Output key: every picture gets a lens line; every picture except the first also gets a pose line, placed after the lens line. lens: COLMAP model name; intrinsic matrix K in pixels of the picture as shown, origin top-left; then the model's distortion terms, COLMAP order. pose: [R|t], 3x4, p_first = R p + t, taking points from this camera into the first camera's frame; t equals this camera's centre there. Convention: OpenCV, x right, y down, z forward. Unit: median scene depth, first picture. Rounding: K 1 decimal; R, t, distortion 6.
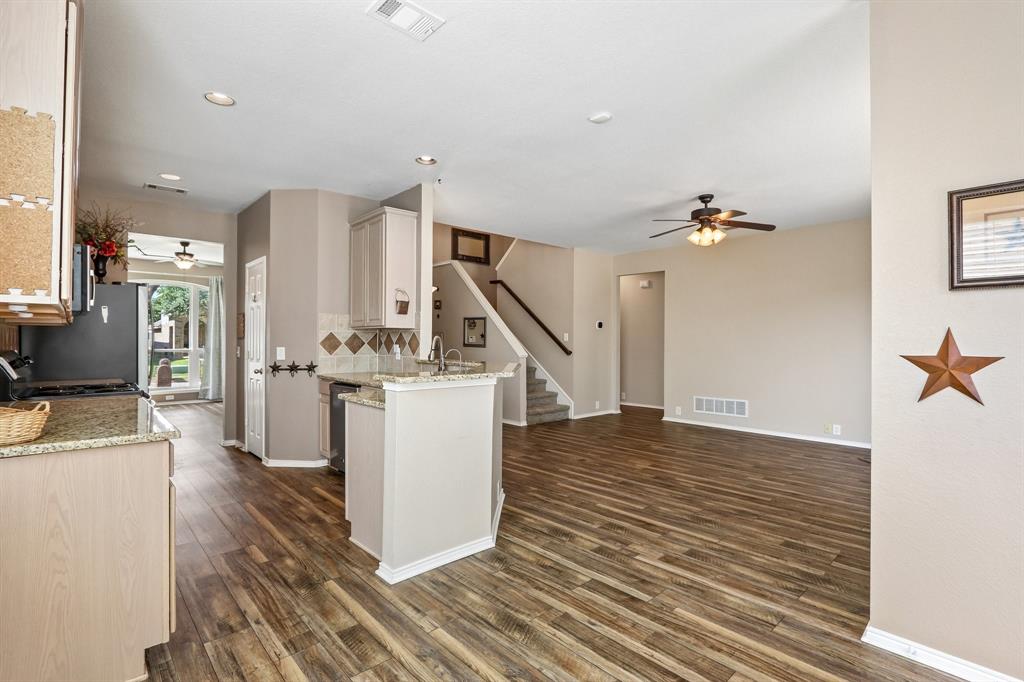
lens RADIAL K [[484.1, 0, 520.3], [0, 484.1, 334.4], [0, 0, 1]] dist [-0.012764, -0.000203]
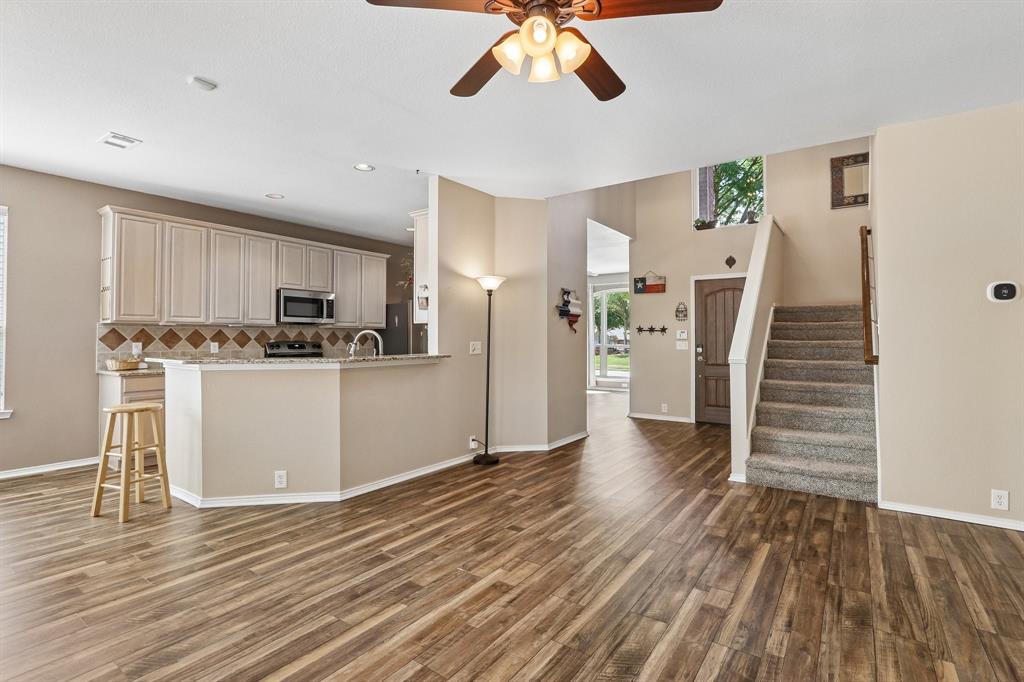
lens RADIAL K [[484.1, 0, 520.3], [0, 484.1, 334.4], [0, 0, 1]] dist [-0.012764, -0.000203]
pose [[0.212093, -0.010881, -0.977189, 0.764448], [0.007618, 0.999926, -0.009480, 0.021865], [0.977220, -0.005434, 0.212160, 0.924931]]
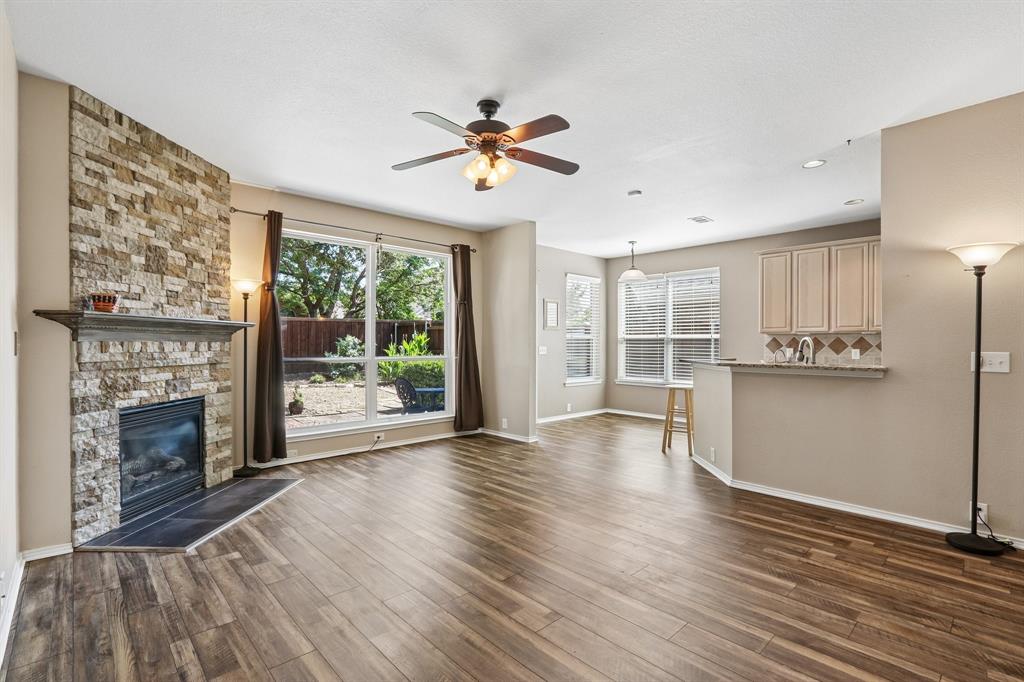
lens RADIAL K [[477.4, 0, 514.7], [0, 477.4, 348.3], [0, 0, 1]] dist [-0.018190, 0.000309]
pose [[-0.999981, -0.006012, -0.001599, 0.359986], [-0.006016, 0.999979, 0.002234, 0.024865], [0.001585, 0.002243, -0.999996, 1.650859]]
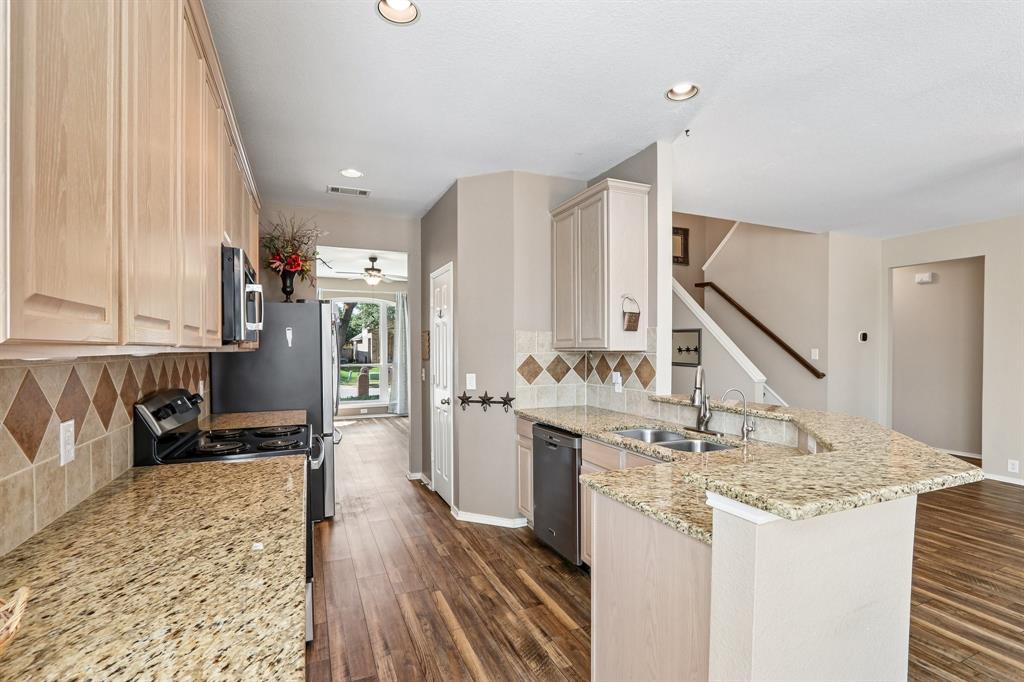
lens RADIAL K [[477.4, 0, 514.7], [0, 477.4, 348.3], [0, 0, 1]] dist [-0.018190, 0.000309]
pose [[0.944523, -0.003334, -0.328428, -0.166054], [0.007439, 0.999909, 0.011243, -0.024294], [0.328361, -0.013062, 0.944462, 0.272875]]
